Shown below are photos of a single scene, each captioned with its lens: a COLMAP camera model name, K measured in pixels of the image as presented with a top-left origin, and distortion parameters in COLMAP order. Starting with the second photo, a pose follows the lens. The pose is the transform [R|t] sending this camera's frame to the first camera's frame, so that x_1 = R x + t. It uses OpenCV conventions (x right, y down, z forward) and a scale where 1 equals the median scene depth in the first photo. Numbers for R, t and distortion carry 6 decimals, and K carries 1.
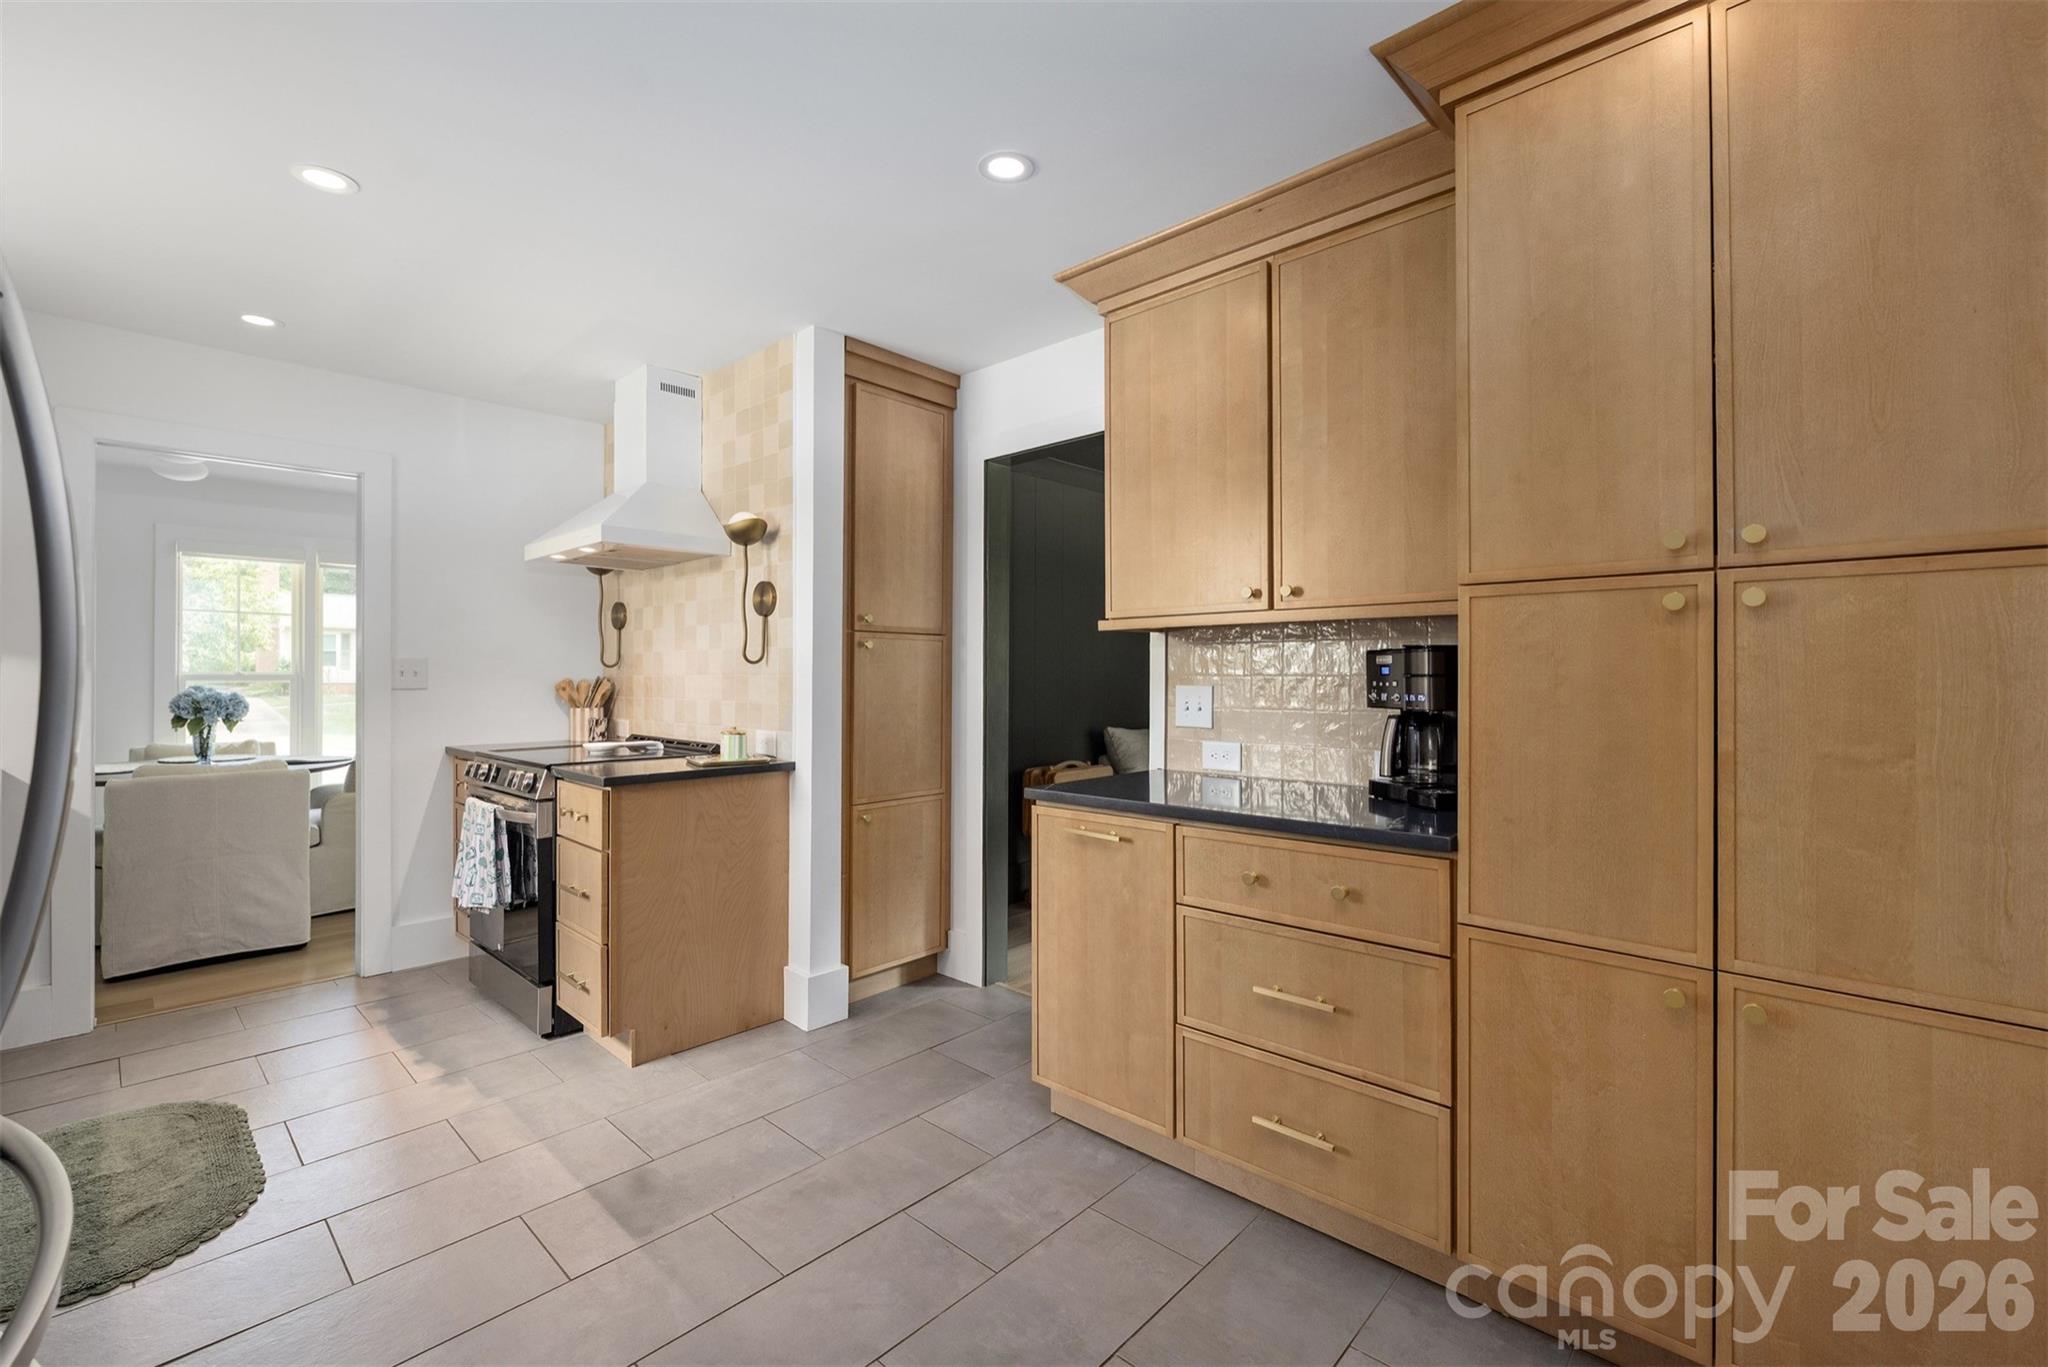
lens RADIAL K [[851.1, 0, 1024.4], [0, 851.1, 672.5], [0, 0, 1]] dist [-0.001282, -0.000309]
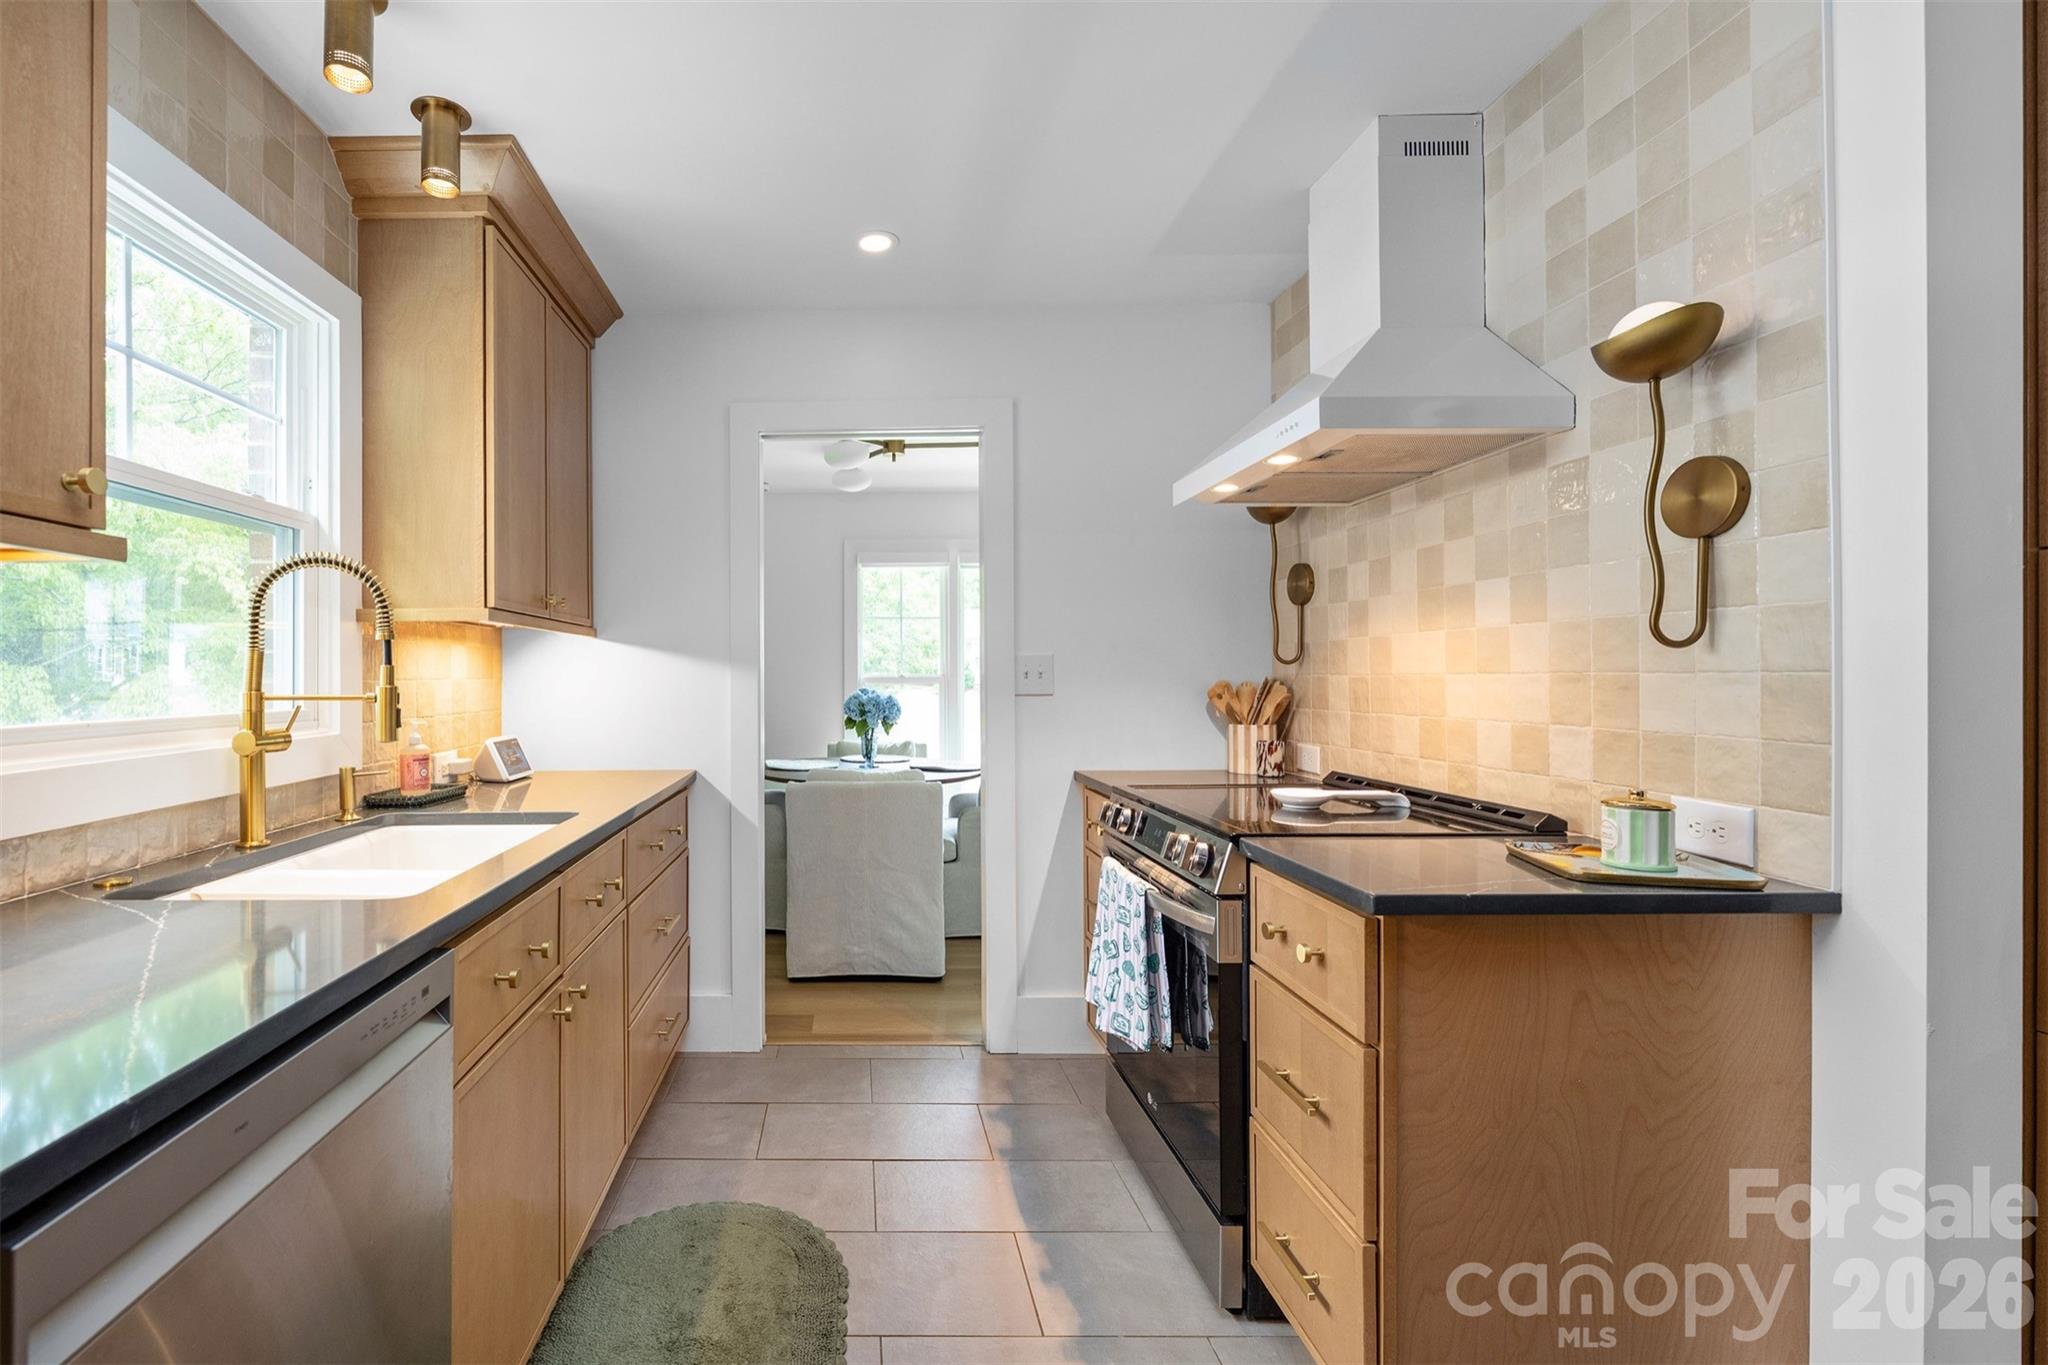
lens RADIAL K [[896.3, 0, 849.9], [0, 896.3, 671.9], [0, 0, 1]] dist [-0.004186, -0.000187]
pose [[0.671580, -0.008148, -0.740888, -0.260495], [0.006393, 0.999966, -0.005203, 0.001920], [0.740905, -0.001242, 0.671609, 0.370020]]
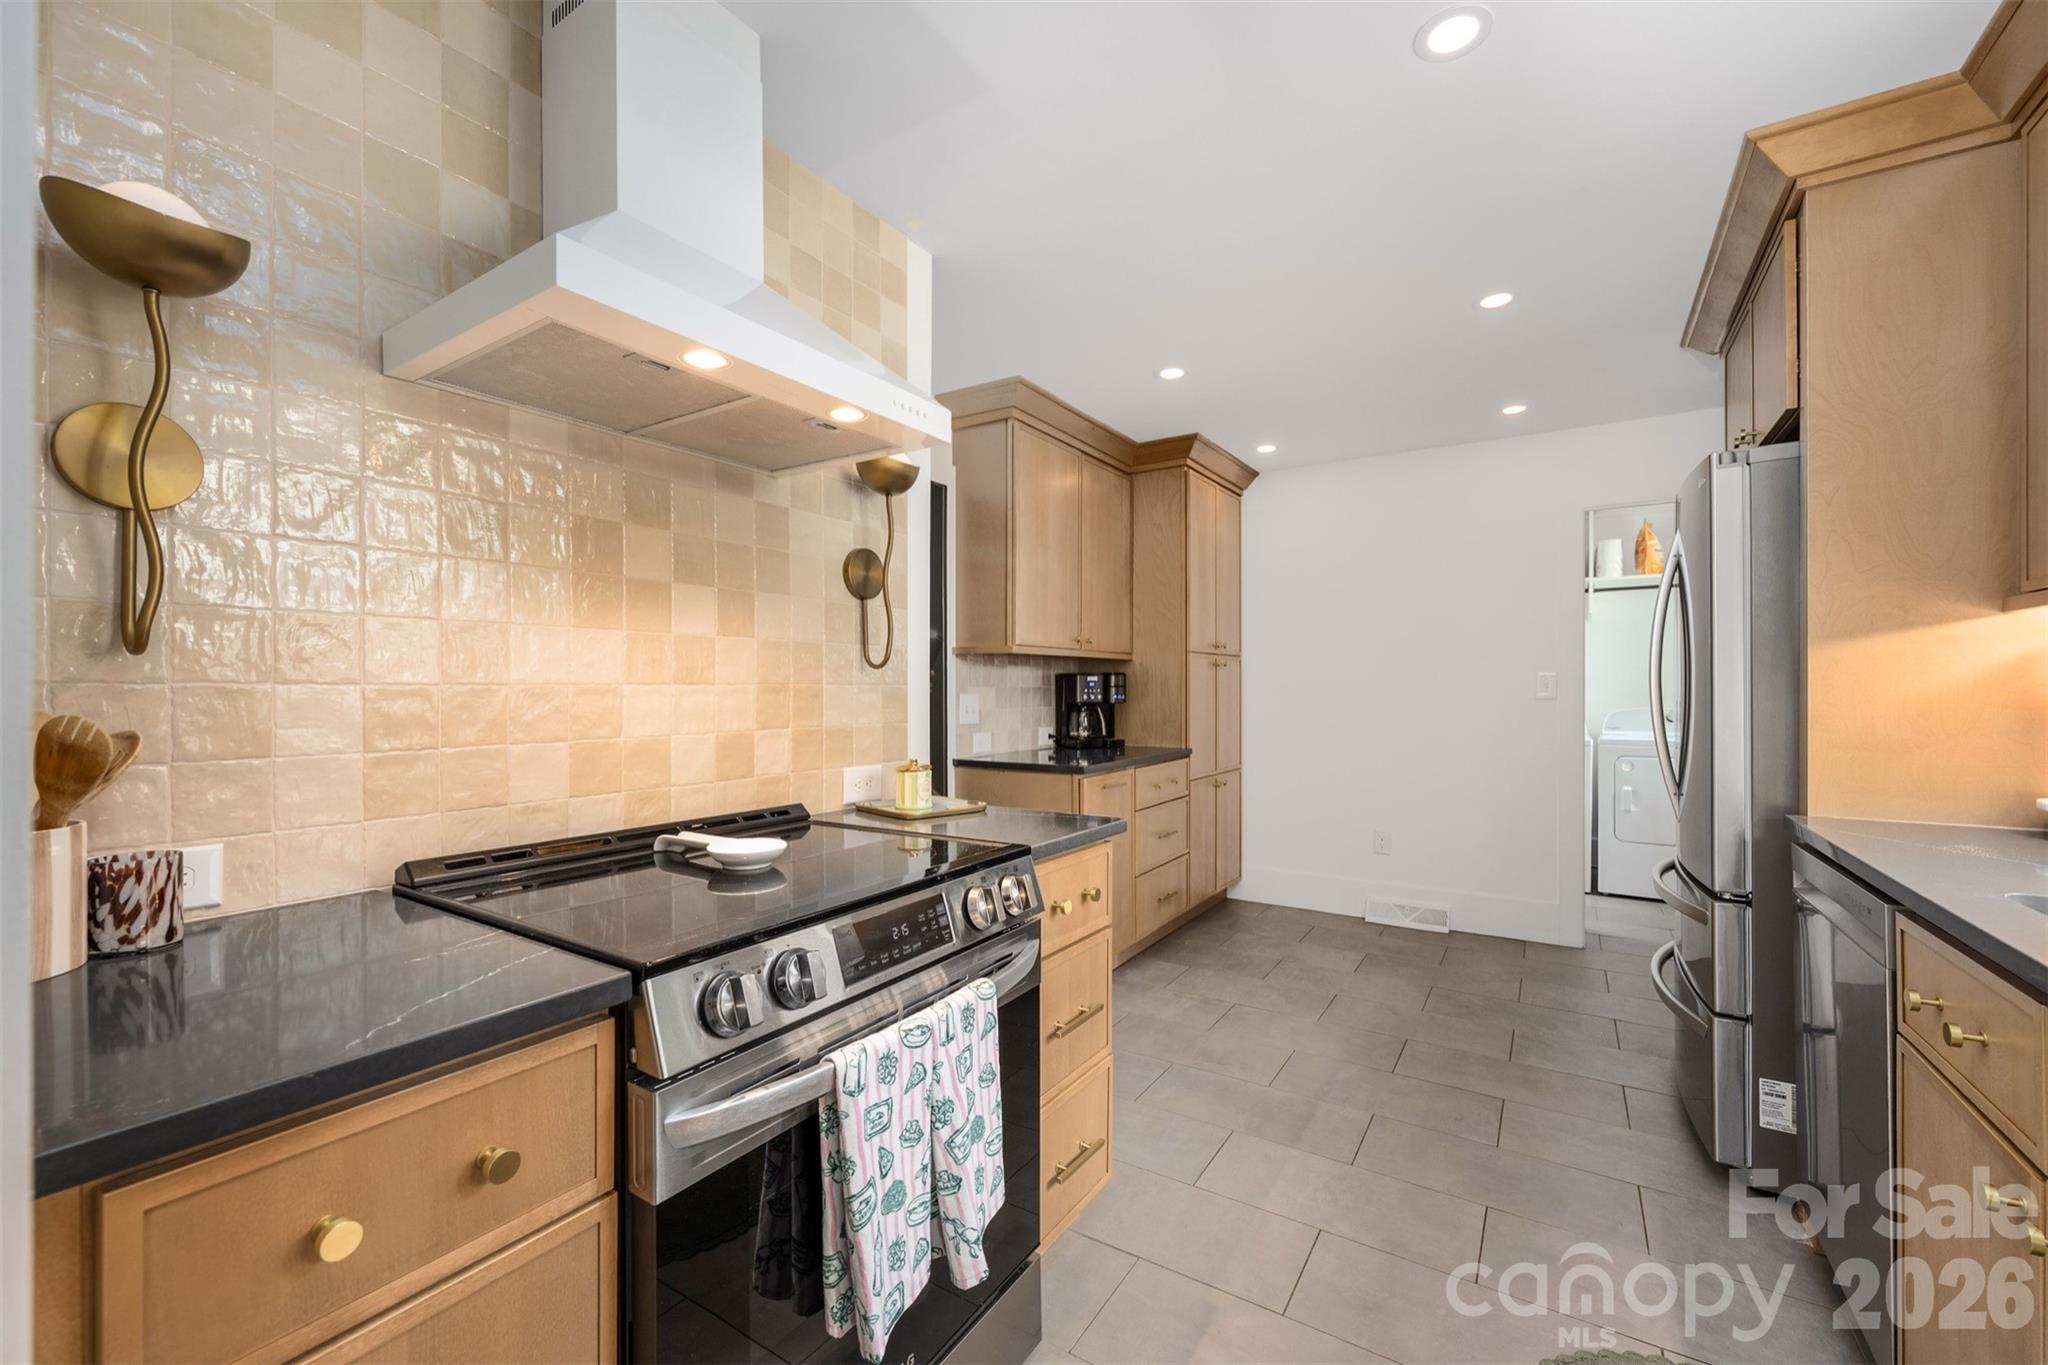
lens RADIAL K [[843.8, 0, 1019.2], [0, 843.8, 686.1], [0, 0, 1]] dist [0.000106, -0.000266]
pose [[-0.170392, 0.004339, 0.985367, -0.987688], [0.002575, 0.999989, -0.003958, 0.006666], [-0.985373, 0.001863, -0.170401, 0.987793]]
